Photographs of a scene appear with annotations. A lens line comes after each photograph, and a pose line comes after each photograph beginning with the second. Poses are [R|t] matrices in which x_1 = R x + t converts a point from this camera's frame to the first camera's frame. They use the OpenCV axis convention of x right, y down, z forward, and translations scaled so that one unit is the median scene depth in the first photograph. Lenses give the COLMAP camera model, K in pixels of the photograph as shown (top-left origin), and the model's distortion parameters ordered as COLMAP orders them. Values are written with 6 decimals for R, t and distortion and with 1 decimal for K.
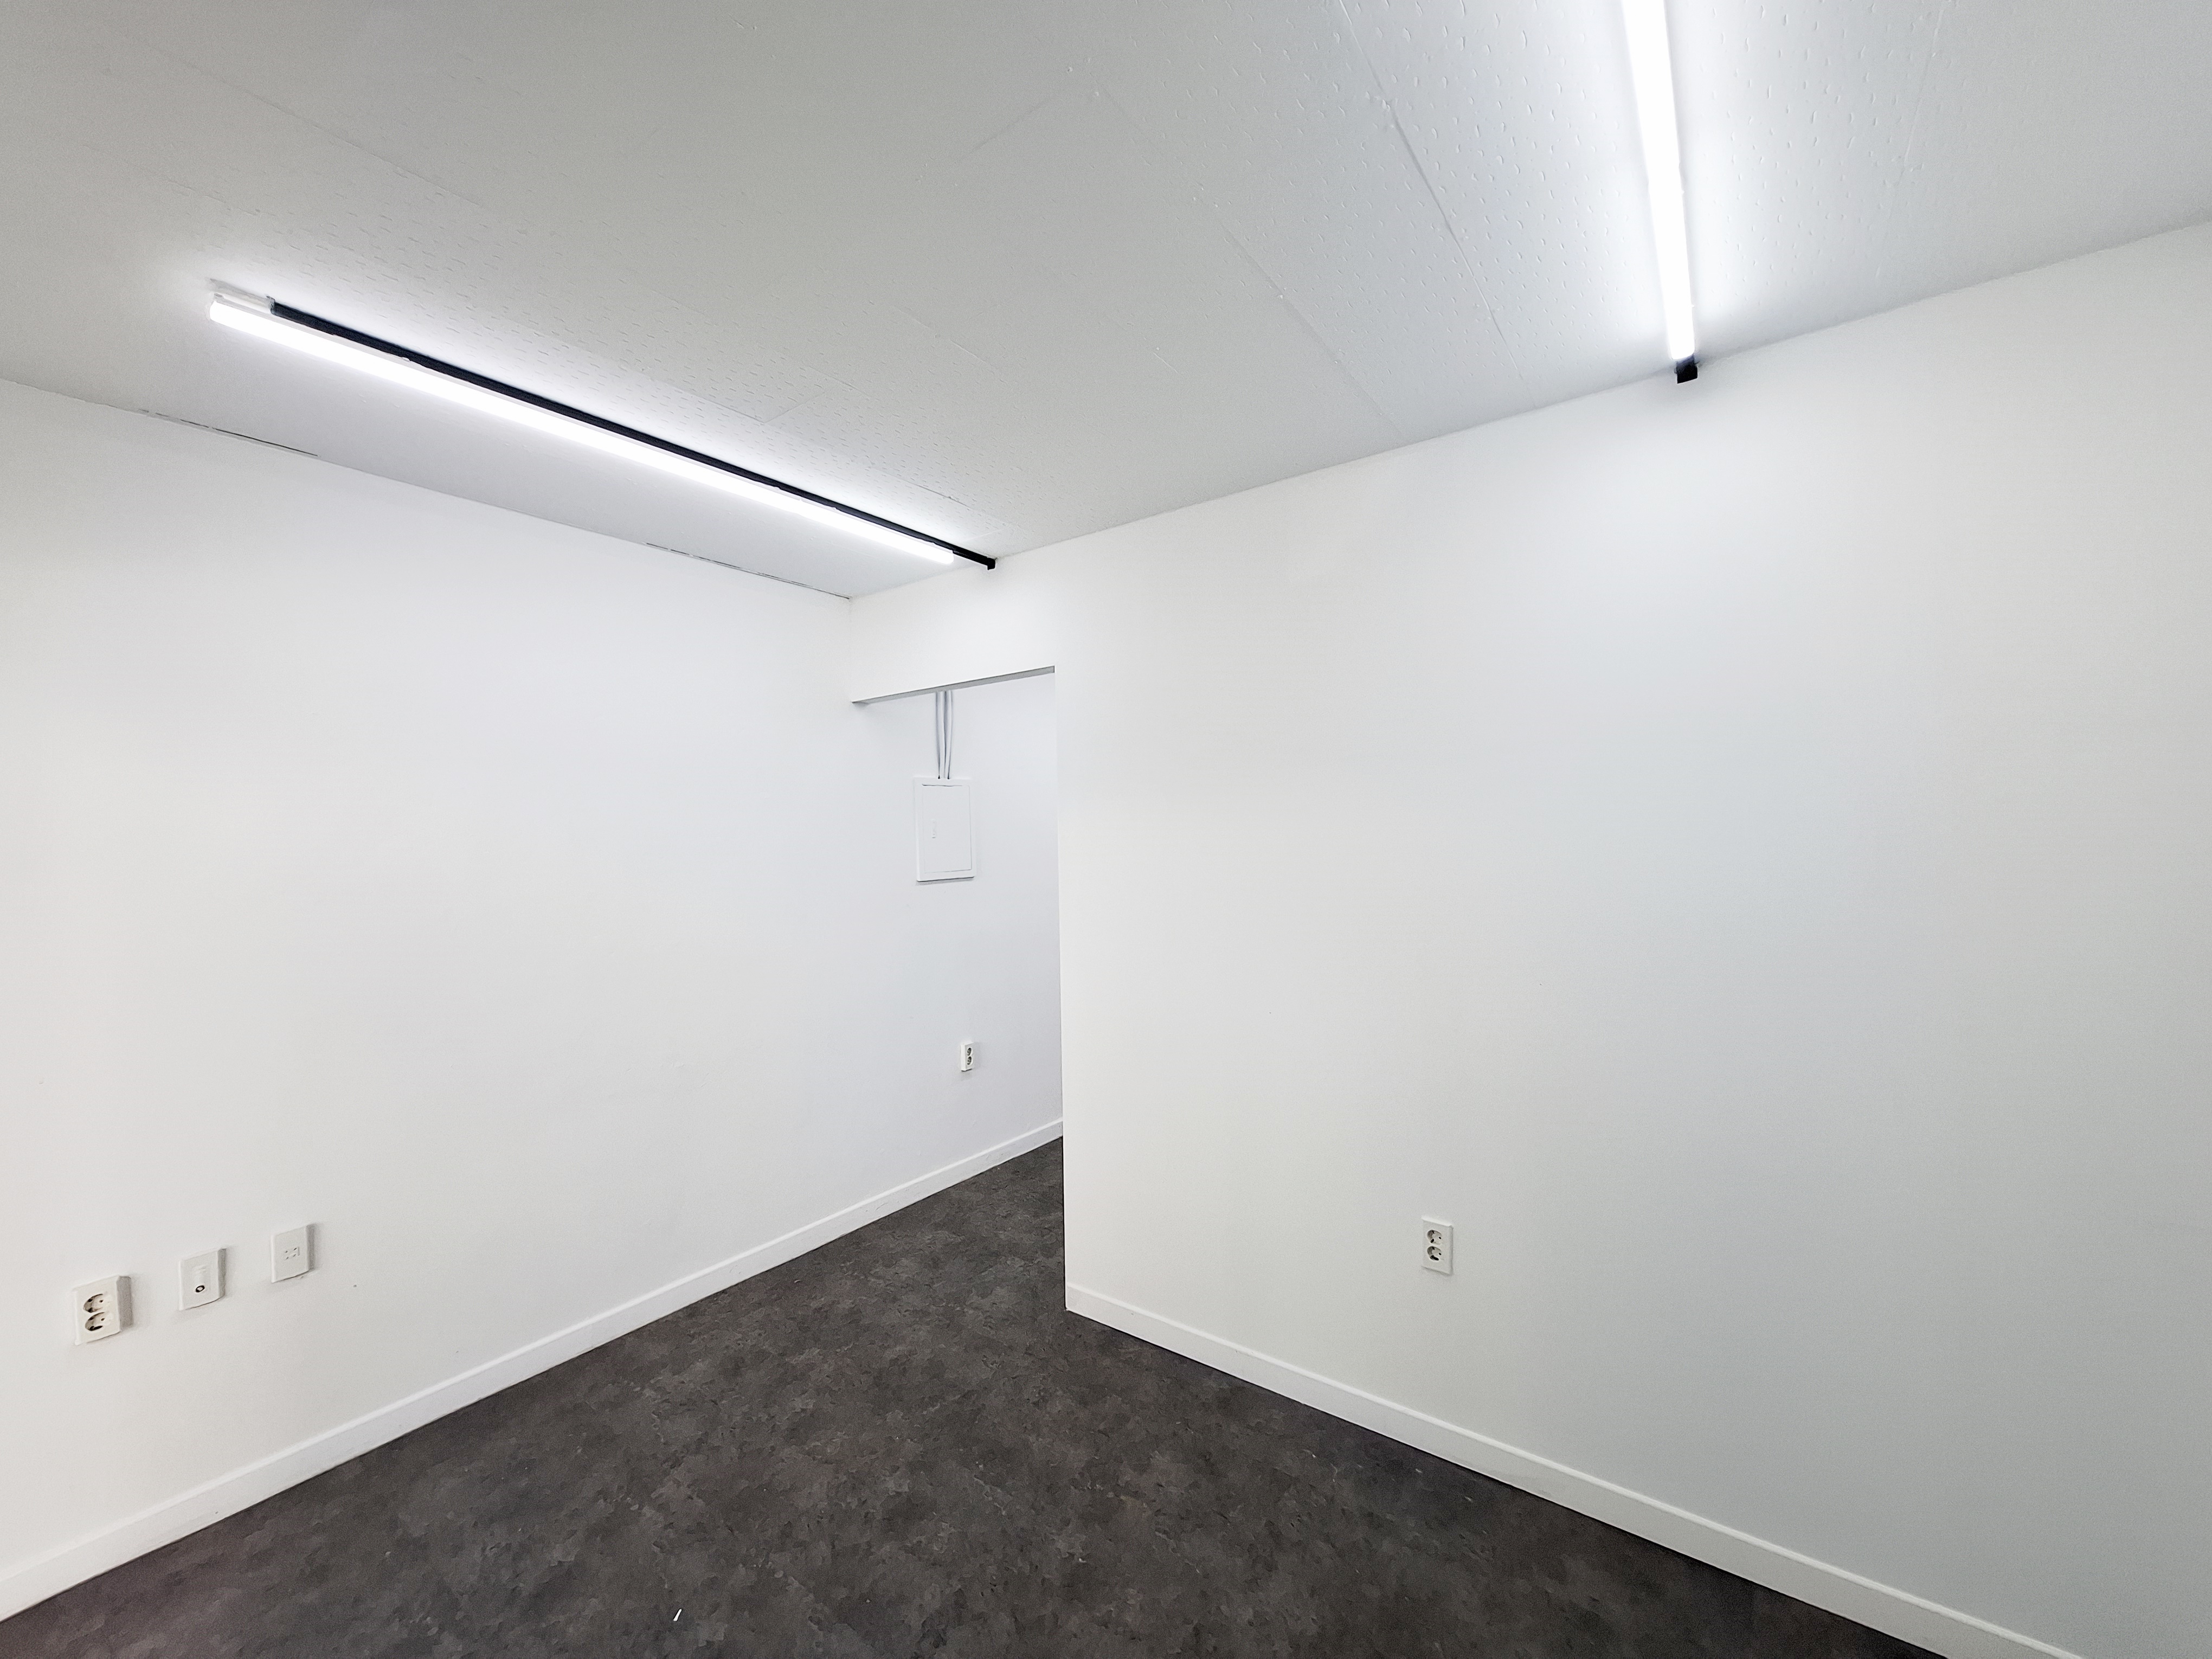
lens RADIAL K [[865.1, 0, 1100.6], [0, 865.1, 826.5], [0, 0, 1]] dist [-0.004220, -0.000463]
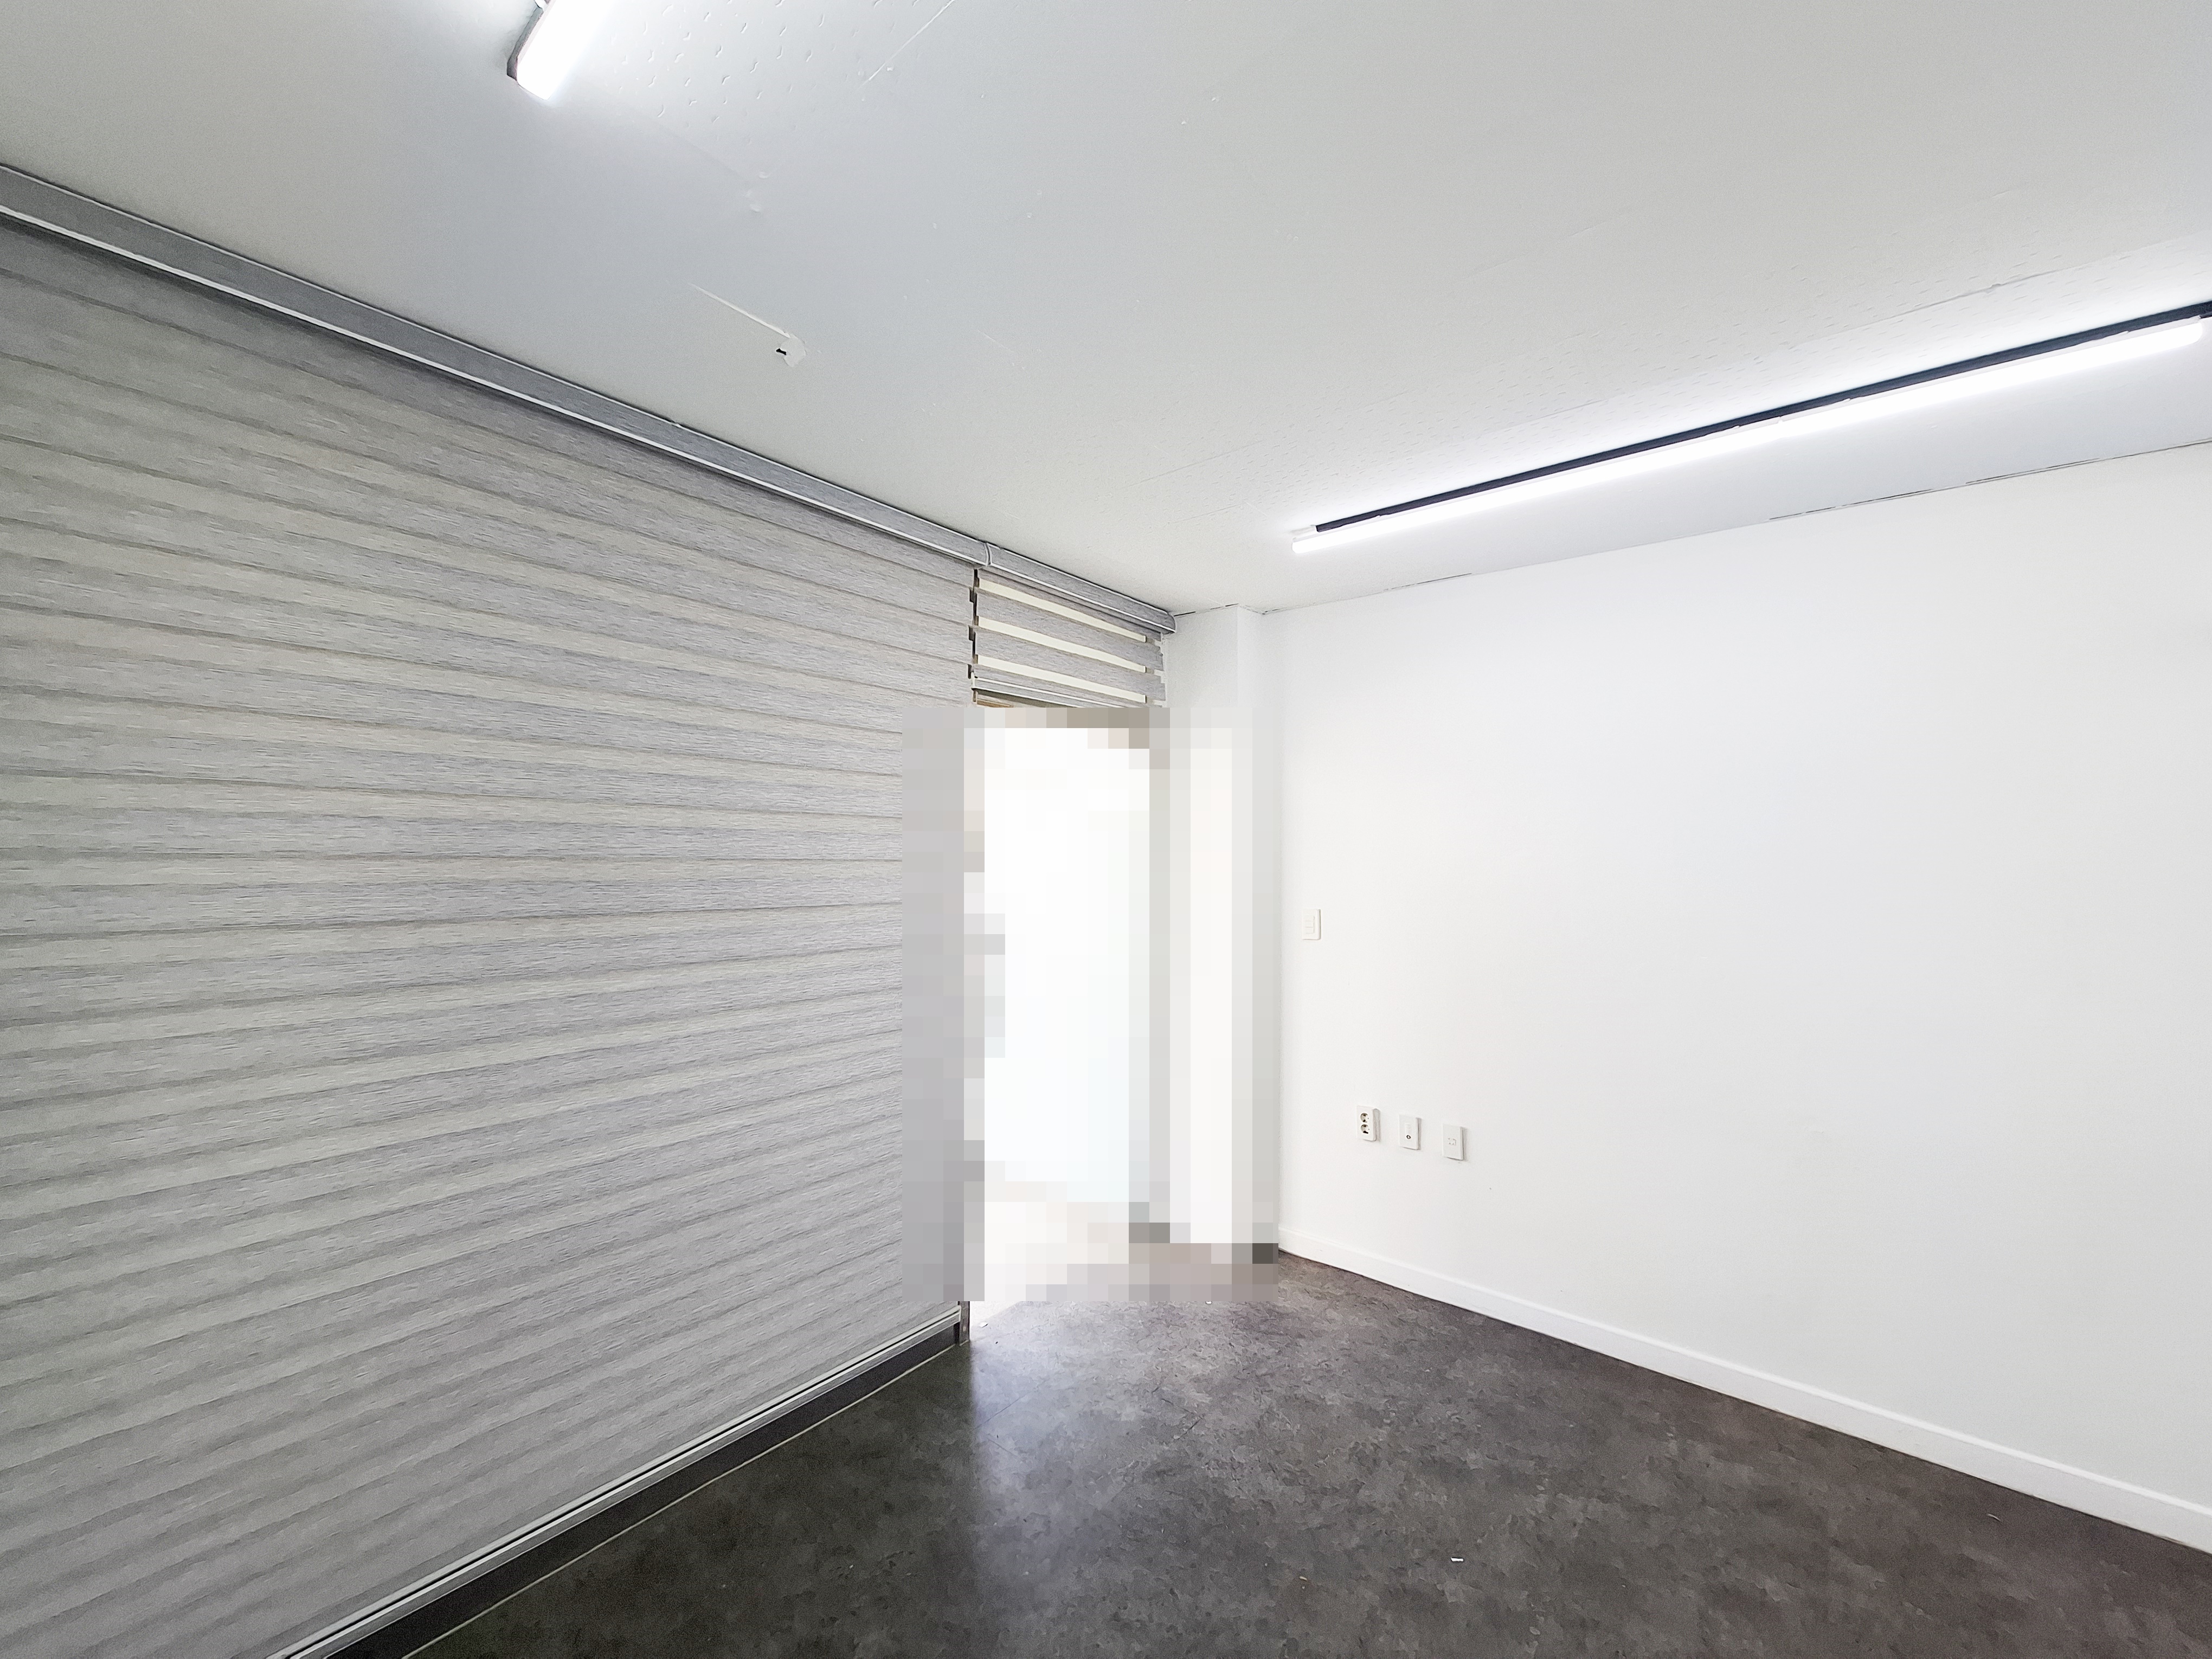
lens RADIAL K [[865.1, 0, 1100.9], [0, 865.1, 841.1], [0, 0, 1]] dist [-0.004220, -0.000463]
pose [[-0.068968, -0.001783, -0.997617, 0.547563], [0.001916, 0.999996, -0.001920, -0.001047], [0.997617, -0.002044, -0.068965, 0.532637]]
